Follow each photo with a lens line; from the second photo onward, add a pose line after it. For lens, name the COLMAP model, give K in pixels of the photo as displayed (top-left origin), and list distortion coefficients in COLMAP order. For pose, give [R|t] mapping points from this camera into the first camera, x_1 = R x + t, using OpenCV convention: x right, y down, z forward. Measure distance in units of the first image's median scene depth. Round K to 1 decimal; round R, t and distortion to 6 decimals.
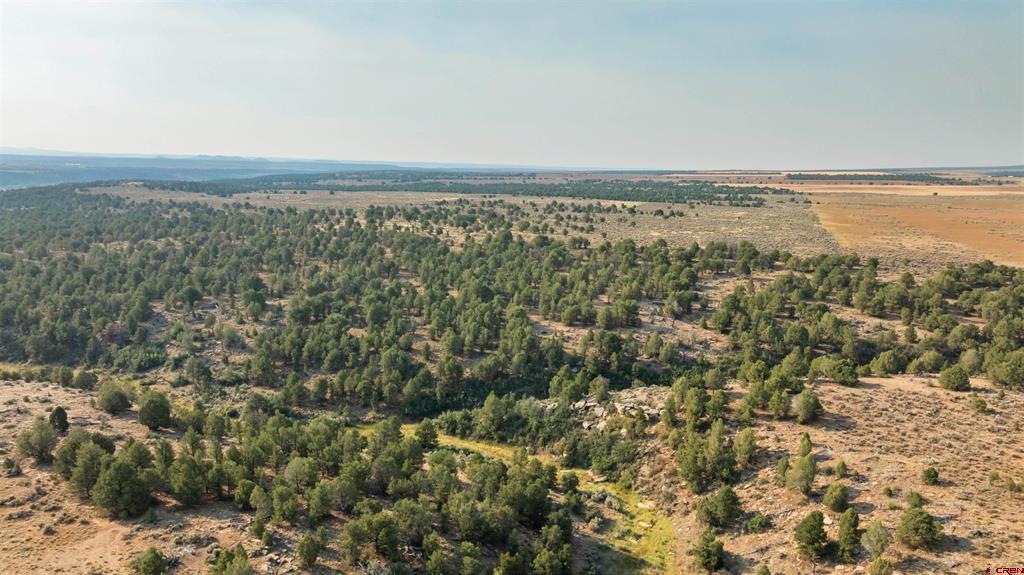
lens RADIAL K [[778.1, 0, 514.1], [0, 778.1, 286.5], [0, 0, 1]] dist [-0.004099, 0.006646]
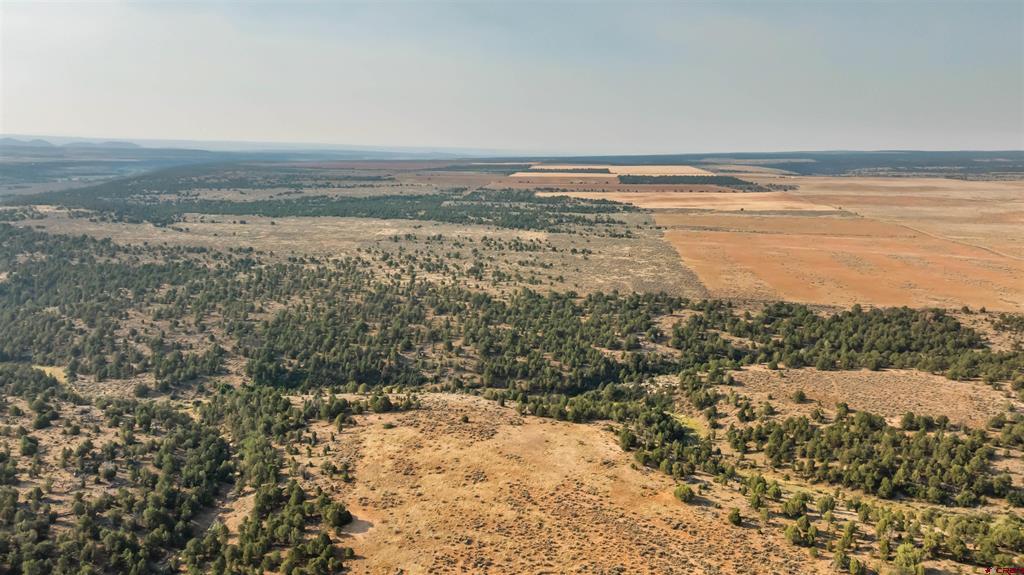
lens RADIAL K [[778.1, 0, 510.6], [0, 778.1, 288.3], [0, 0, 1]] dist [-0.004099, 0.006646]
pose [[0.976018, -0.047157, 0.212522, -0.802989], [0.041899, 0.998696, 0.029178, -0.239653], [-0.213621, -0.019573, 0.976721, -1.309174]]
